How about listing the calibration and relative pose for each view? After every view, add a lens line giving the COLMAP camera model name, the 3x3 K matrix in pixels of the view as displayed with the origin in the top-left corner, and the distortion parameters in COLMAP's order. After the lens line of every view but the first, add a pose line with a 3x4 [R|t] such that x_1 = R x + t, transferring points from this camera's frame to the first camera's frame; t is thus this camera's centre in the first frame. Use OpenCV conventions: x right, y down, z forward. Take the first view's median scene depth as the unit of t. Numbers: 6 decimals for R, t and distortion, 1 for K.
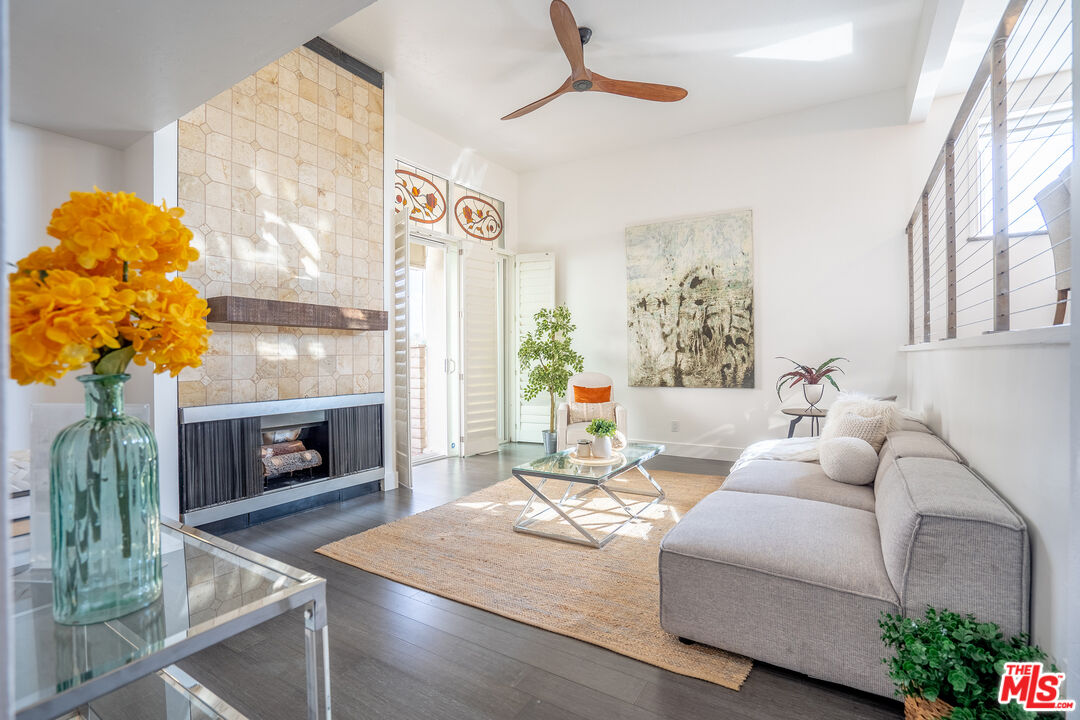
lens RADIAL K [[500.2, 0, 540.2], [0, 500.2, 356.6], [0, 0, 1]] dist [-0.060735, 0.023740]
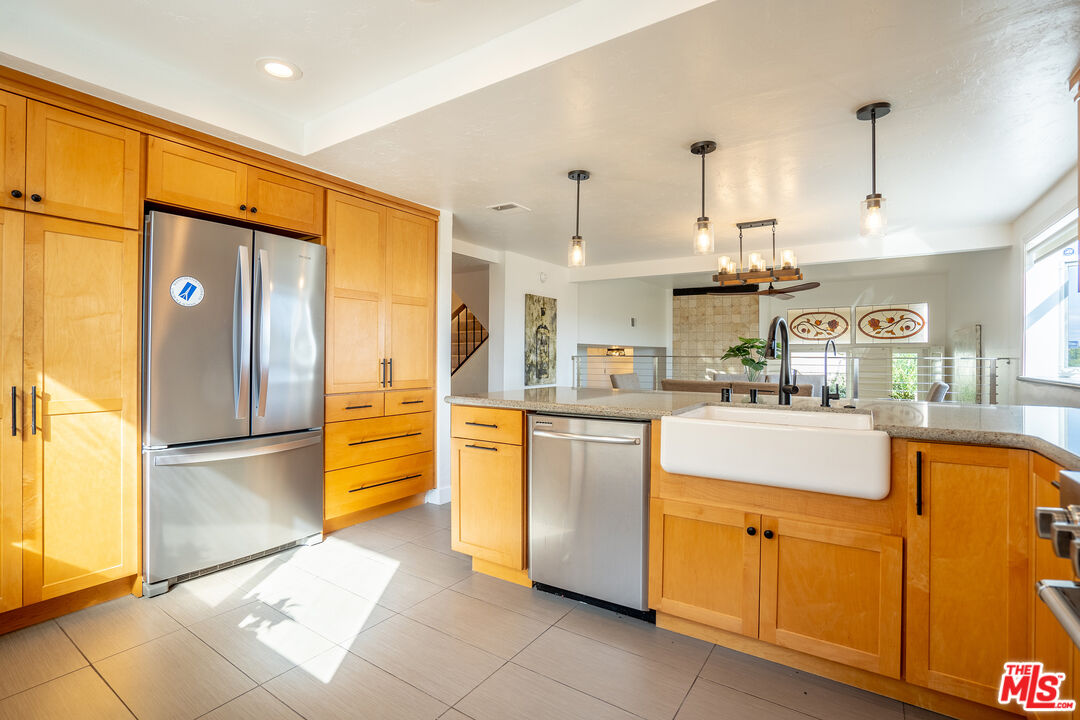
lens RADIAL K [[507.0, 0, 528.2], [0, 507.0, 348.9], [0, 0, 1]] dist [-0.051944, 0.021014]
pose [[-0.037086, -0.002955, -0.999308, 1.439034], [-0.008446, 0.999961, -0.002643, -0.228747], [0.999276, 0.008343, -0.037109, 0.088066]]
